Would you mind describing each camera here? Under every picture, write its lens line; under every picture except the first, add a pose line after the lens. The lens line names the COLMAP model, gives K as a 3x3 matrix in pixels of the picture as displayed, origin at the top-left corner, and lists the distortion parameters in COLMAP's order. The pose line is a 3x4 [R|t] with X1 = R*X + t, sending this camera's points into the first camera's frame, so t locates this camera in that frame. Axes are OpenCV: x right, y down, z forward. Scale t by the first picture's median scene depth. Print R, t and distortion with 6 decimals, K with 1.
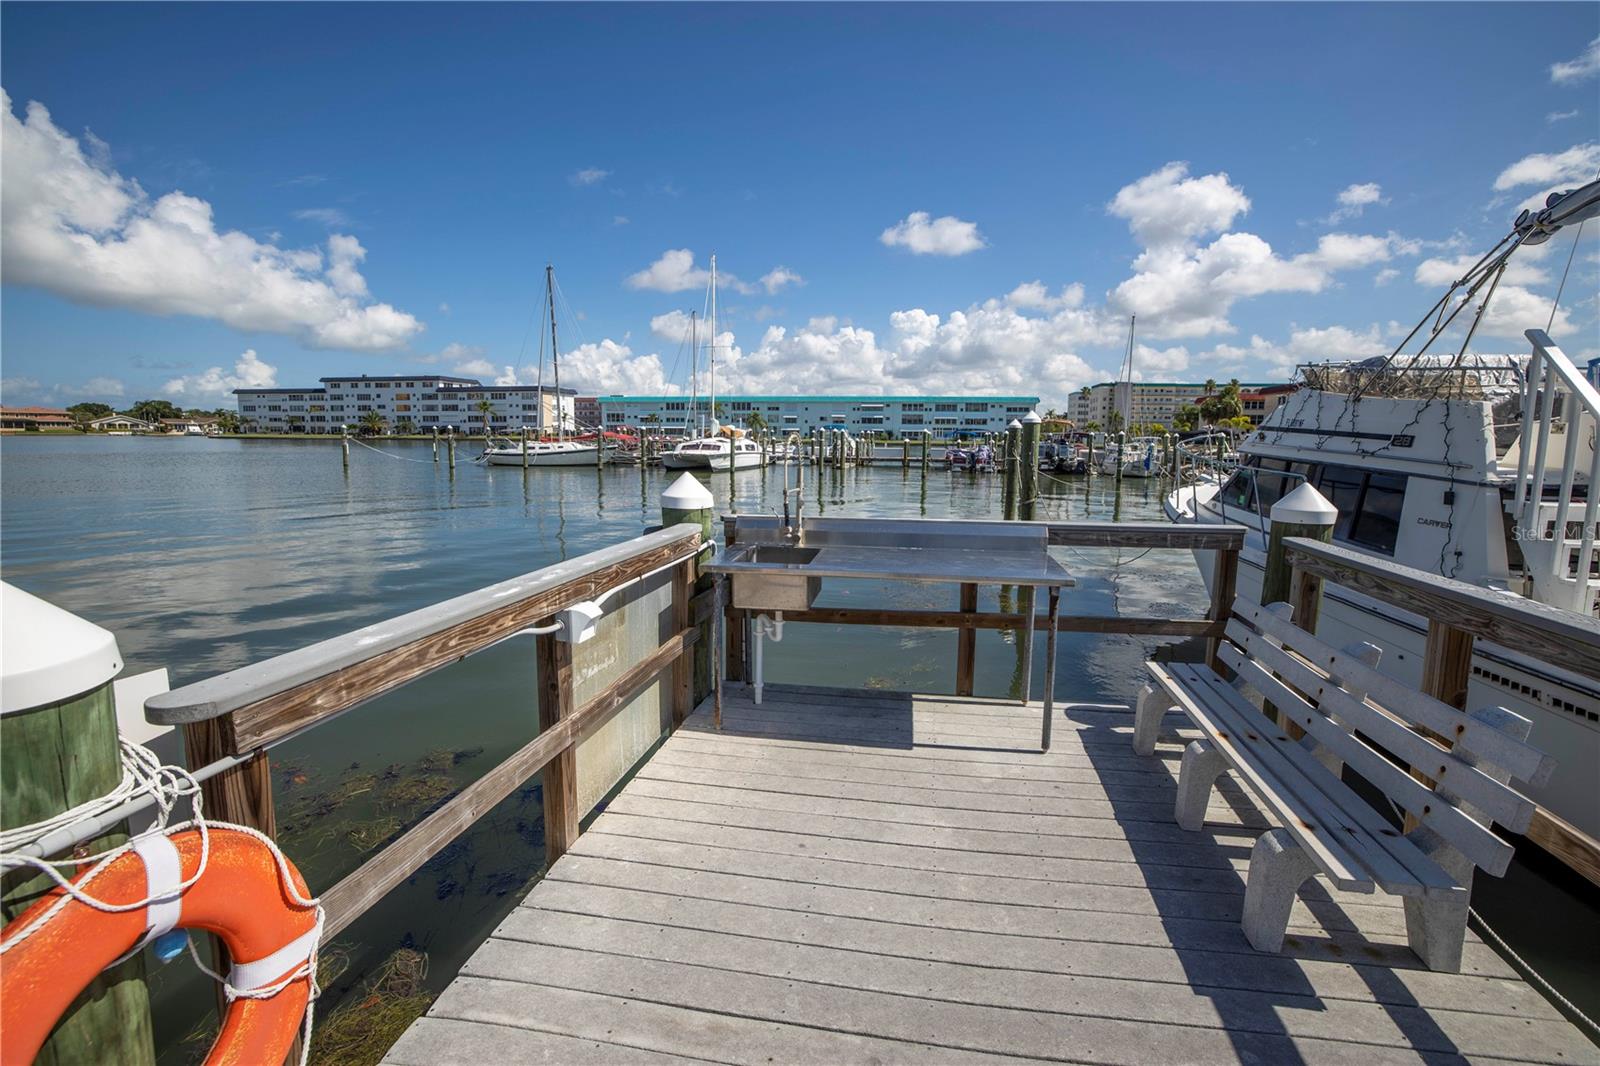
lens RADIAL K [[687.1, 0, 794.8], [0, 687.1, 519.6], [0, 0, 1]] dist [-0.030434, 0.008753]
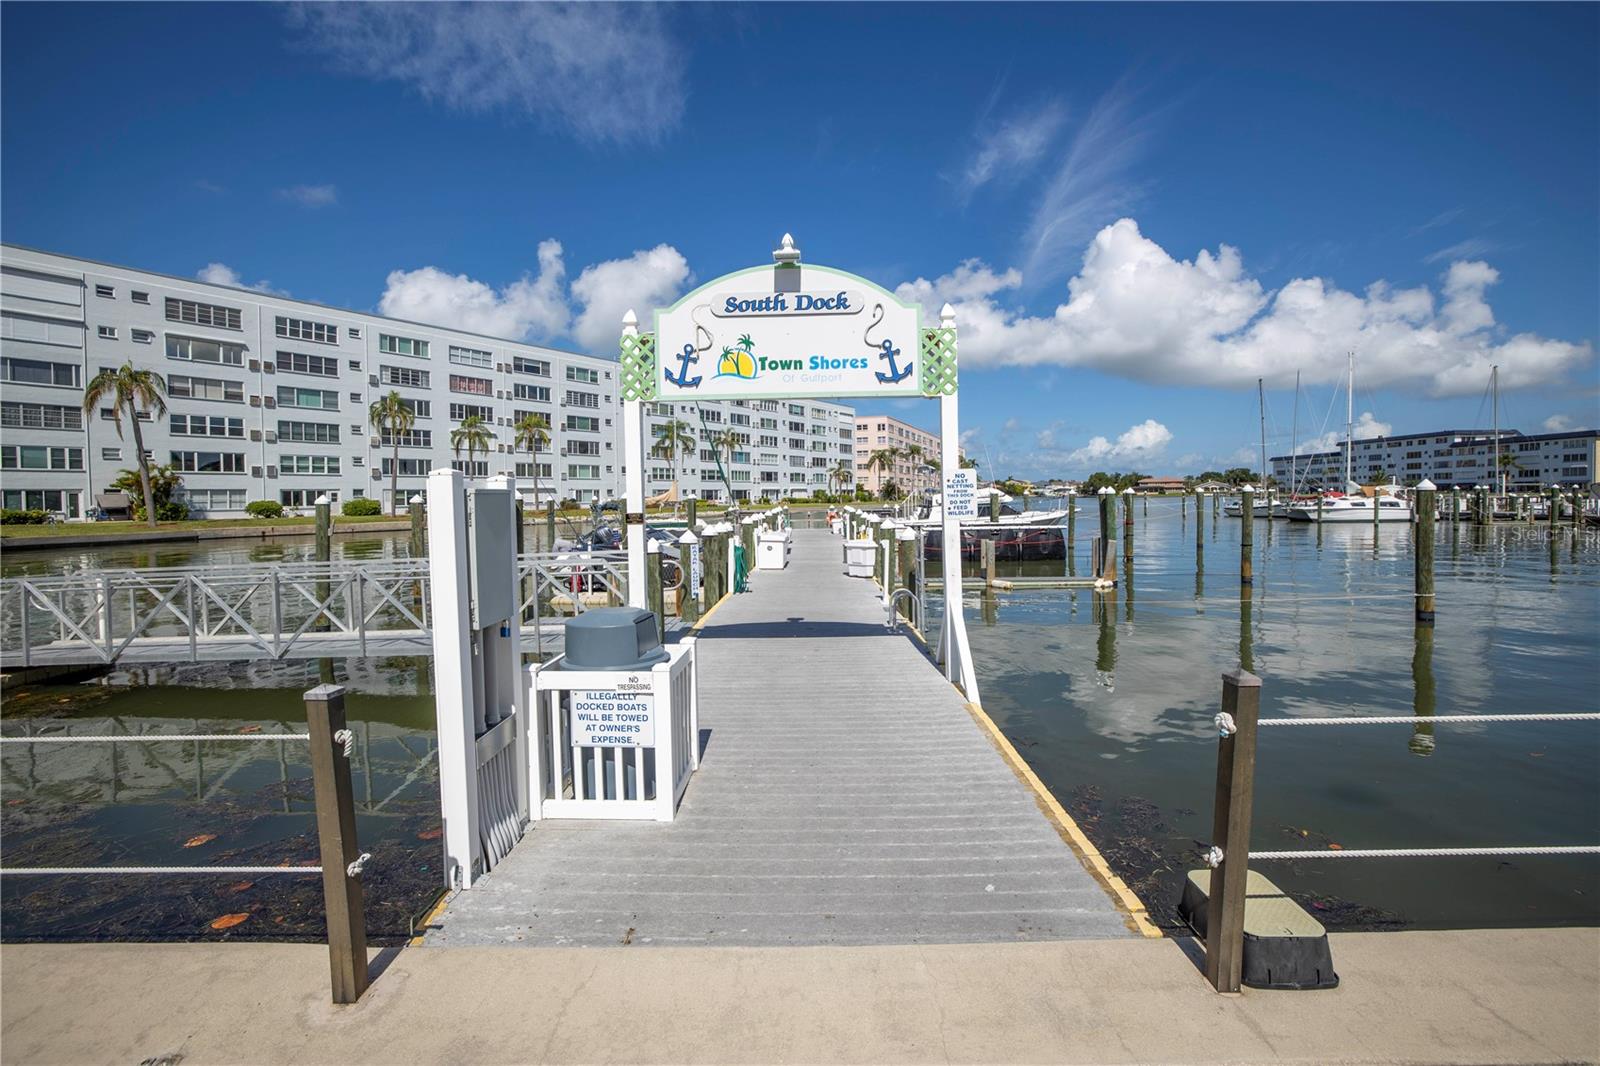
lens RADIAL K [[687.1, 0, 805.2], [0, 687.1, 503.4], [0, 0, 1]] dist [-0.030434, 0.008753]
pose [[0.206600, -0.002476, -0.978422, 0.198854], [-0.105477, 0.994113, -0.024788, 0.006882], [0.972724, 0.108322, 0.205122, -0.052180]]
